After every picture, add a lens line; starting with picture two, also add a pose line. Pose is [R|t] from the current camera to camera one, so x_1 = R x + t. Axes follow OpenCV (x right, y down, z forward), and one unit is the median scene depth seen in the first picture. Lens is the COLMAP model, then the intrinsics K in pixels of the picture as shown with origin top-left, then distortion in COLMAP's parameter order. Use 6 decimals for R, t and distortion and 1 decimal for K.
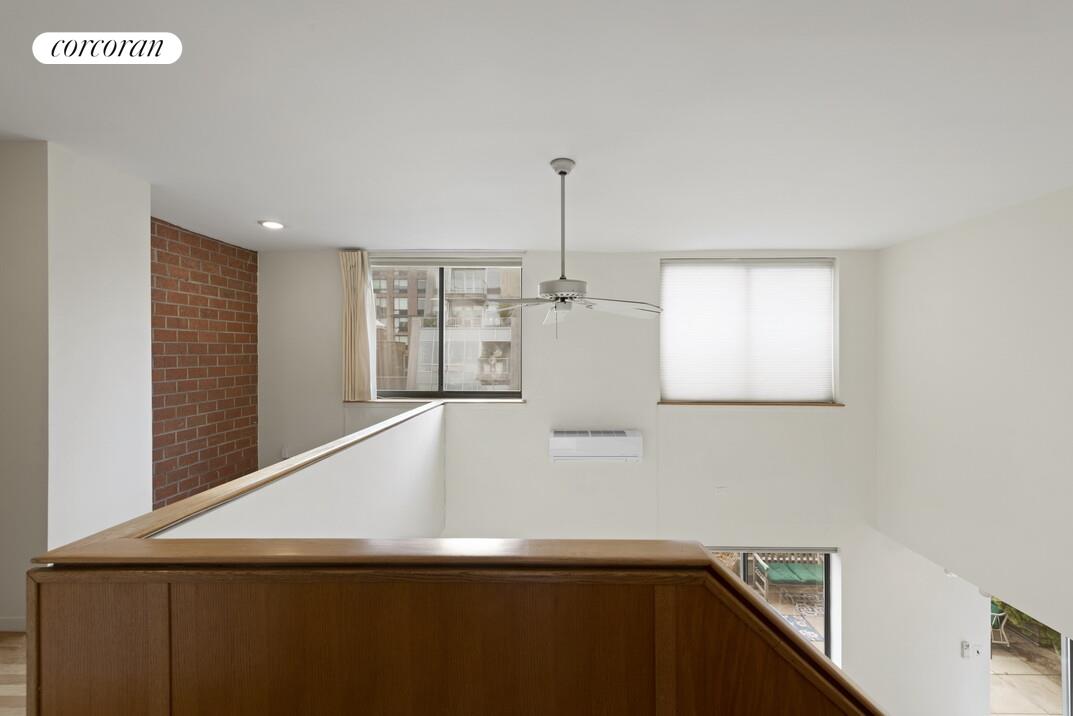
lens RADIAL K [[427.4, 0, 555.3], [0, 427.4, 361.2], [0, 0, 1]] dist [0.001766, -0.000011]
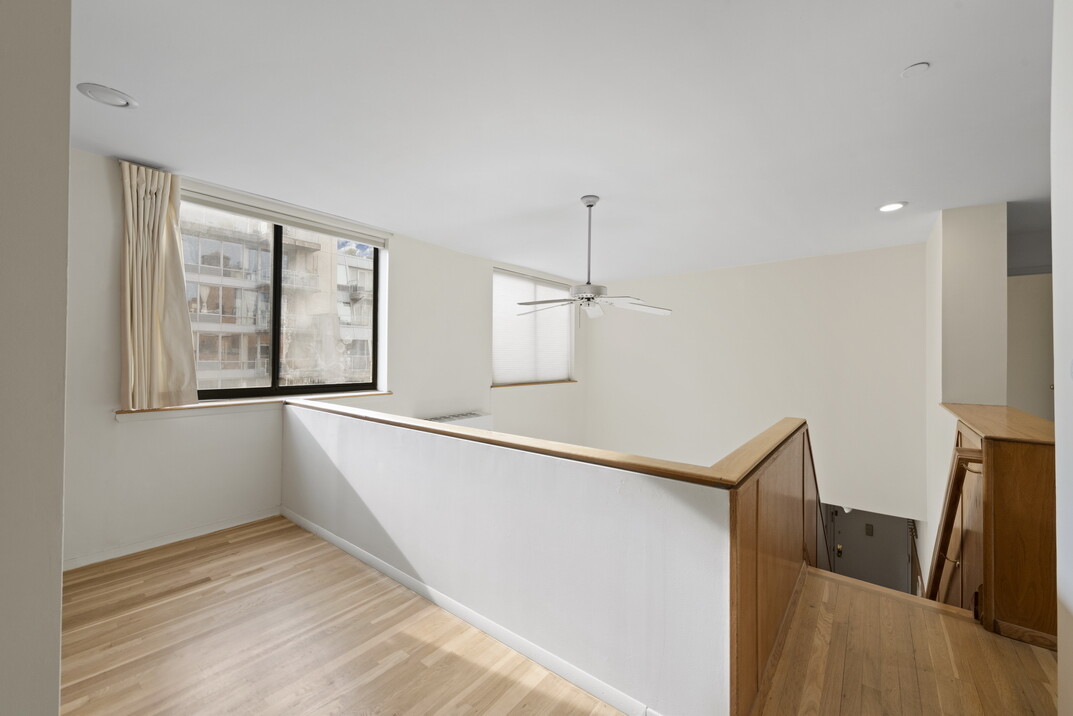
lens RADIAL K [[423.3, 0, 540.3], [0, 423.3, 351.8], [0, 0, 1]] dist [0.008601, -0.000162]
pose [[0.613654, 0.010355, 0.789507, -0.604397], [0.003045, 0.999876, -0.015481, 0.020907], [-0.789569, 0.011904, 0.613546, 0.171160]]
